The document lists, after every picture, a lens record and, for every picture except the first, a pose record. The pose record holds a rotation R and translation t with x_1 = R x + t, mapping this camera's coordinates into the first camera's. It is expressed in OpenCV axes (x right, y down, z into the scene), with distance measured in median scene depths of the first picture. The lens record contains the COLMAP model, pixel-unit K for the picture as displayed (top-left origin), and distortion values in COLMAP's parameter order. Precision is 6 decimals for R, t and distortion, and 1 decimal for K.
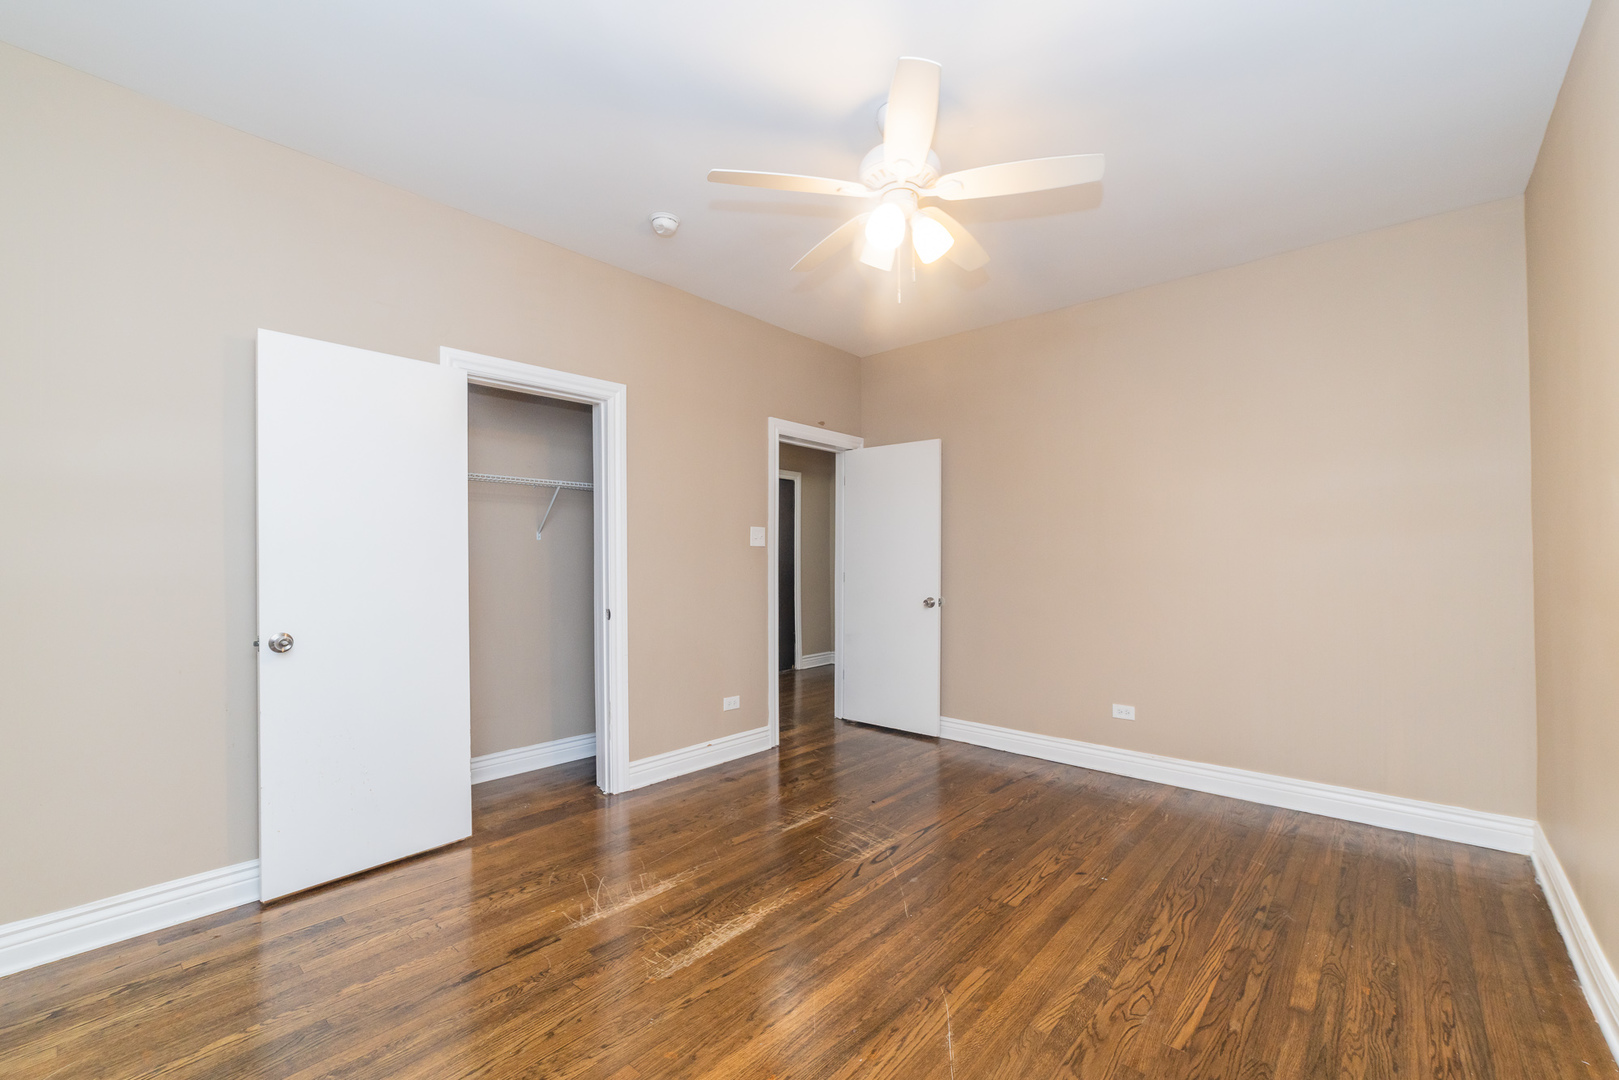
lens RADIAL K [[615.3, 0, 806.6], [0, 615.3, 550.7], [0, 0, 1]] dist [-0.001646, 0.000001]
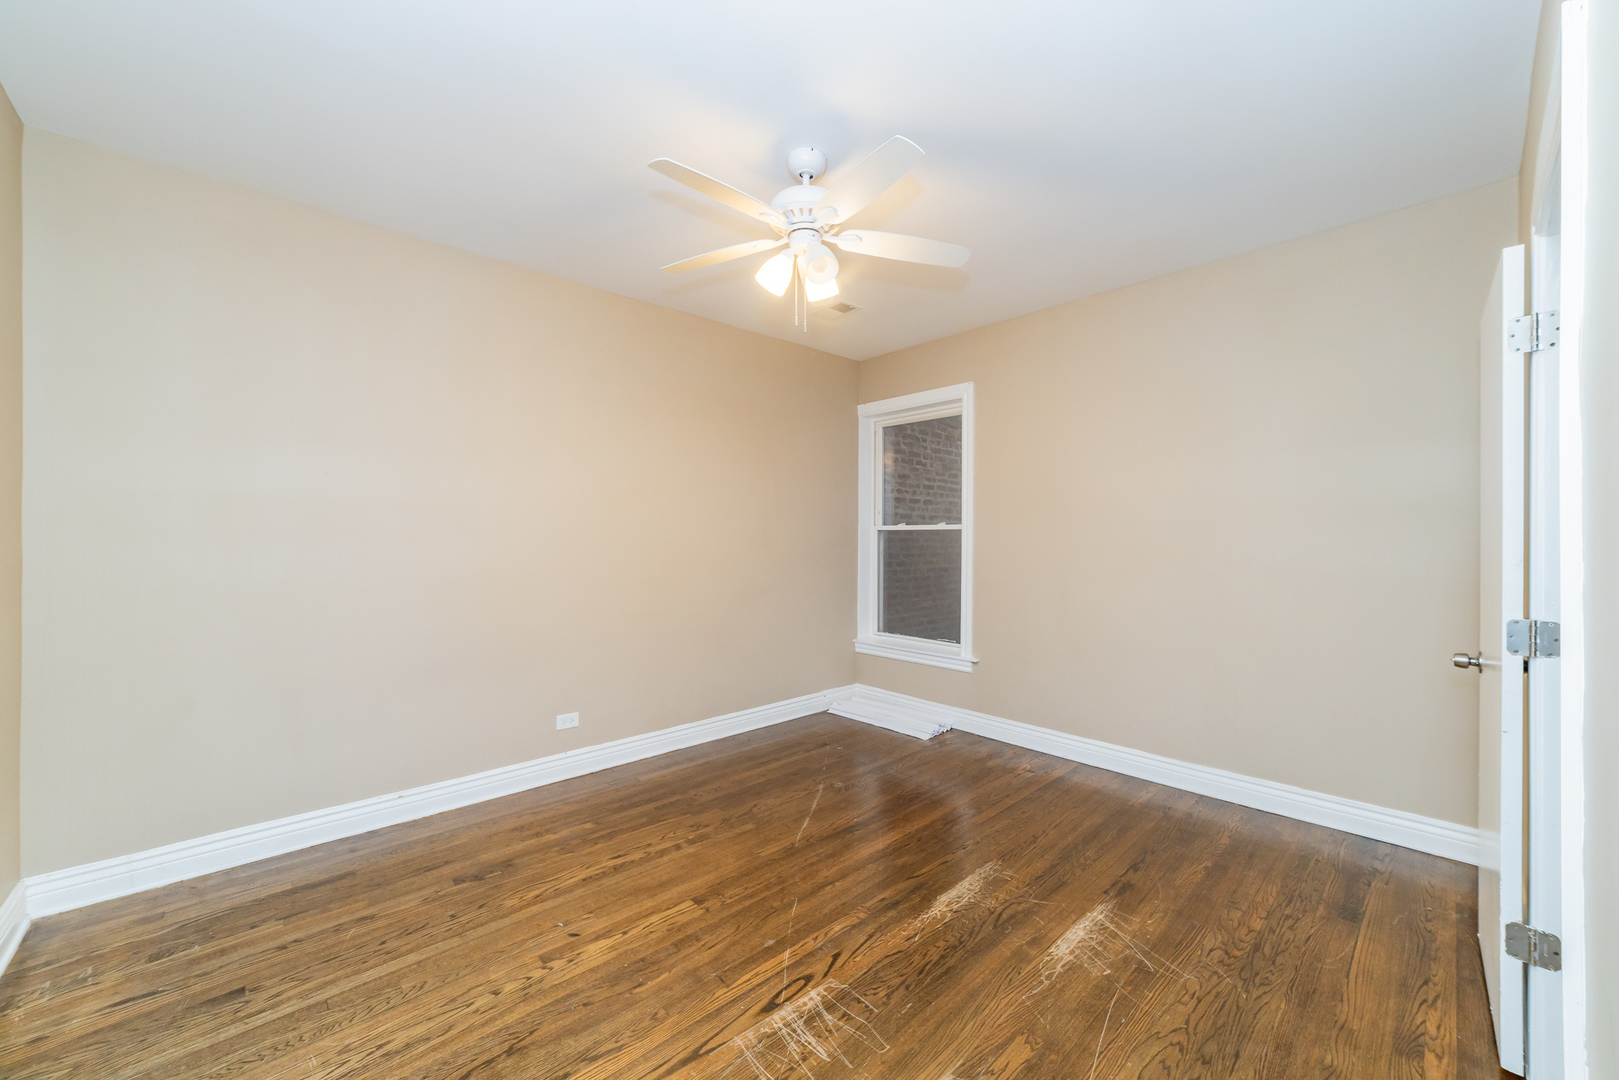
lens RADIAL K [[615.3, 0, 802.6], [0, 615.3, 537.4], [0, 0, 1]] dist [-0.001646, 0.000001]
pose [[-0.996241, 0.001709, 0.086609, 0.058053], [0.000596, 0.999917, -0.012872, -0.021068], [-0.086624, -0.012772, -0.996159, 2.008823]]
